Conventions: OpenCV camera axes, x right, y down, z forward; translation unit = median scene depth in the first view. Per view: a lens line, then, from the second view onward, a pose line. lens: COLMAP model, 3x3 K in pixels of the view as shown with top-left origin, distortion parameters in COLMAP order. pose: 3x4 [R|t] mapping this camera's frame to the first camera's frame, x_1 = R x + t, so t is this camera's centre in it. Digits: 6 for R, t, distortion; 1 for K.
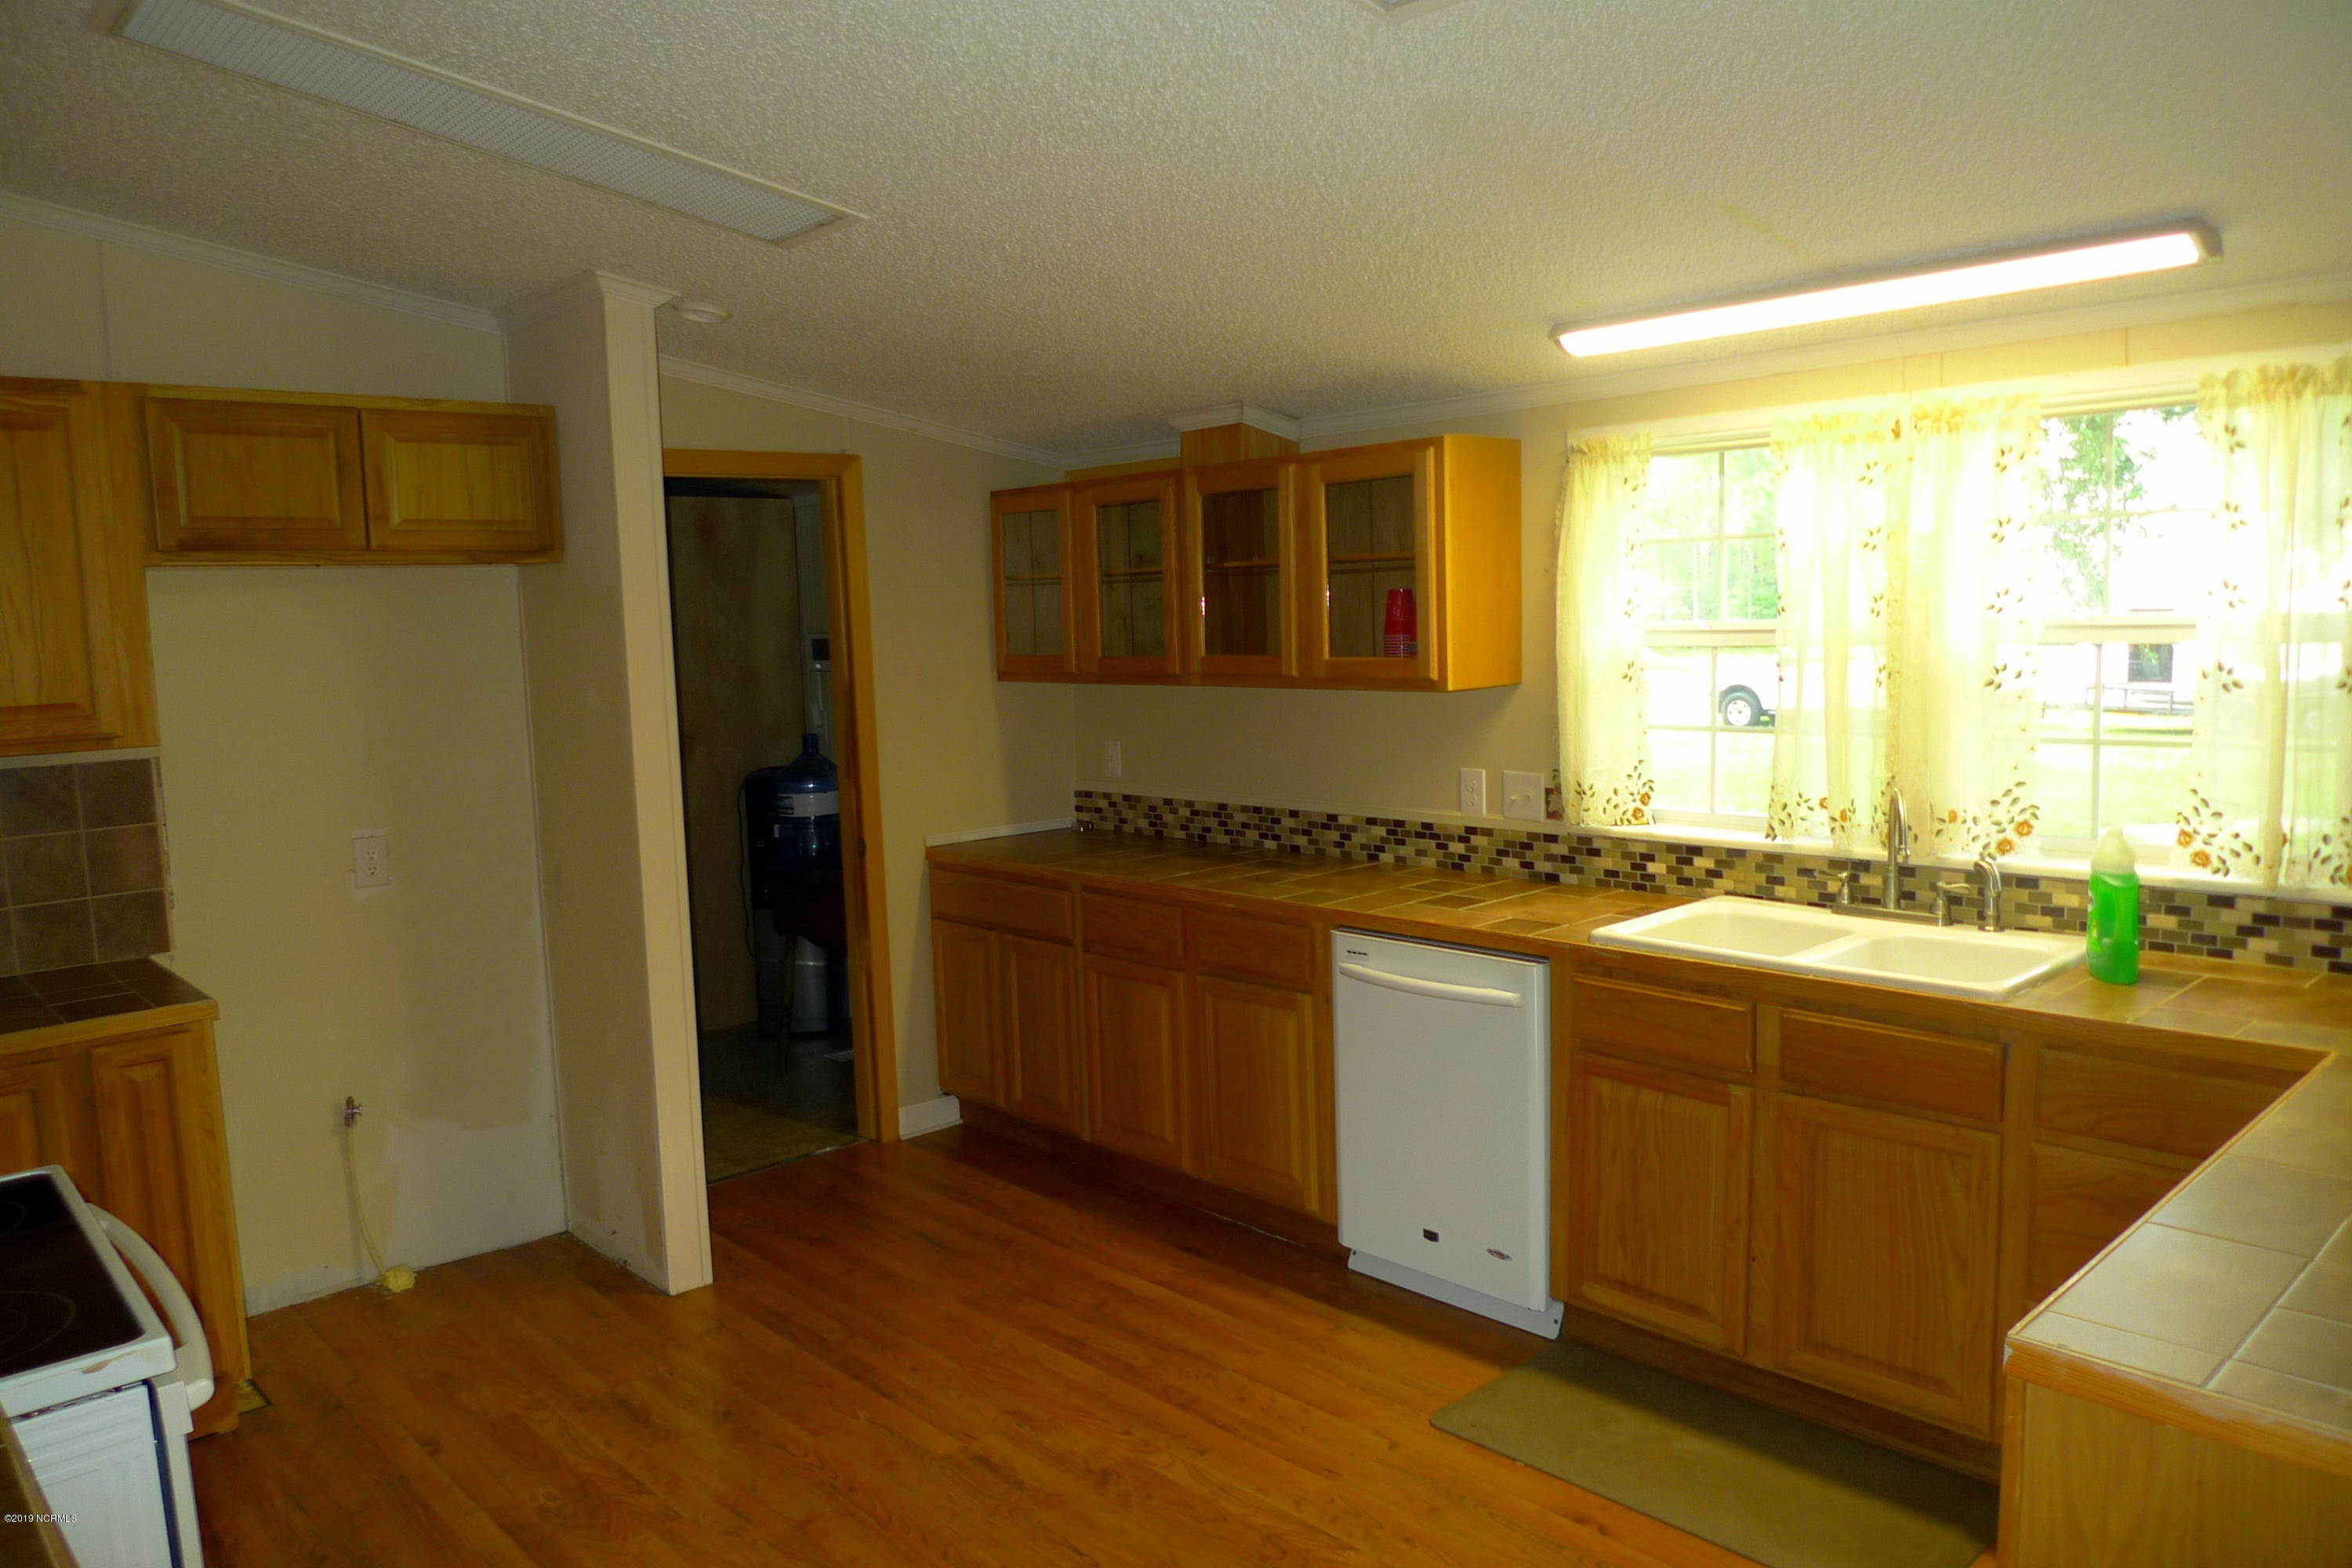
lens RADIAL K [[1623.9, 0, 1177.6], [0, 1623.9, 782.6], [0, 0, 1]] dist [-0.048604, 0.009850]
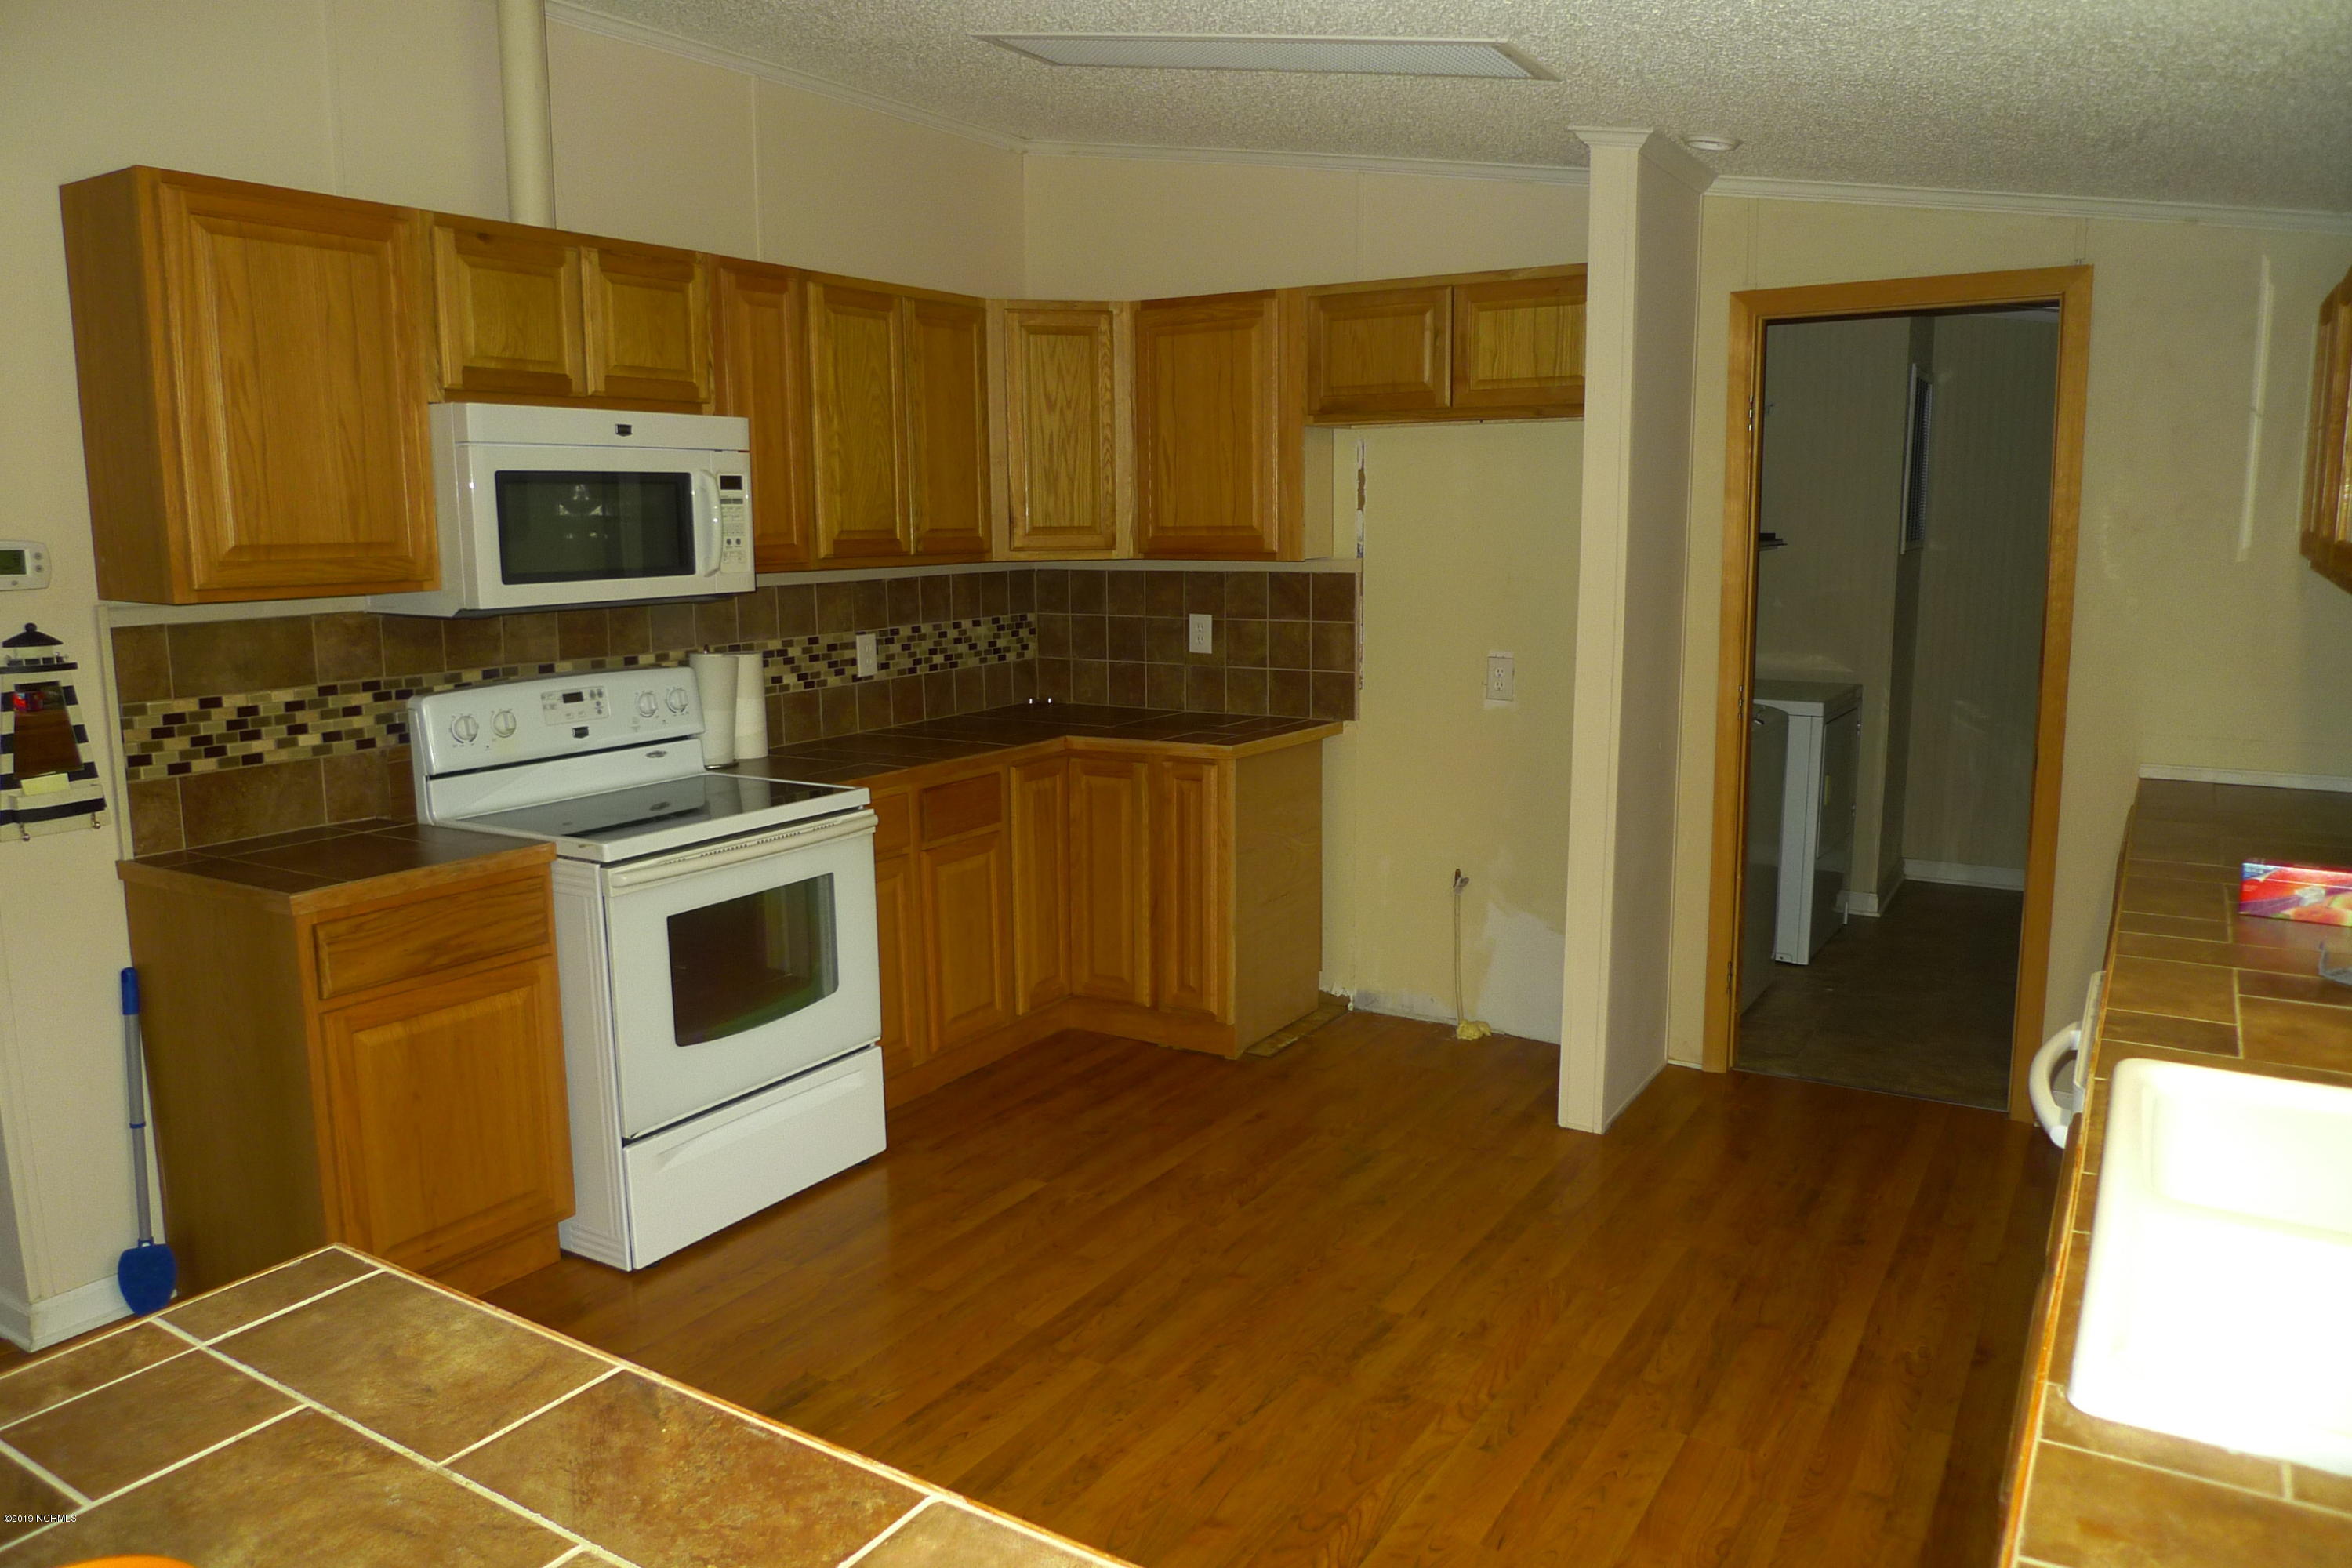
lens RADIAL K [[1623.9, 0, 1176.8], [0, 1623.9, 782.0], [0, 0, 1]] dist [-0.048604, 0.009850]
pose [[0.264281, 0.188347, -0.945876, 0.642269], [-0.101506, 0.980730, 0.166926, -0.056382], [0.959089, 0.051897, 0.278307, 0.516438]]
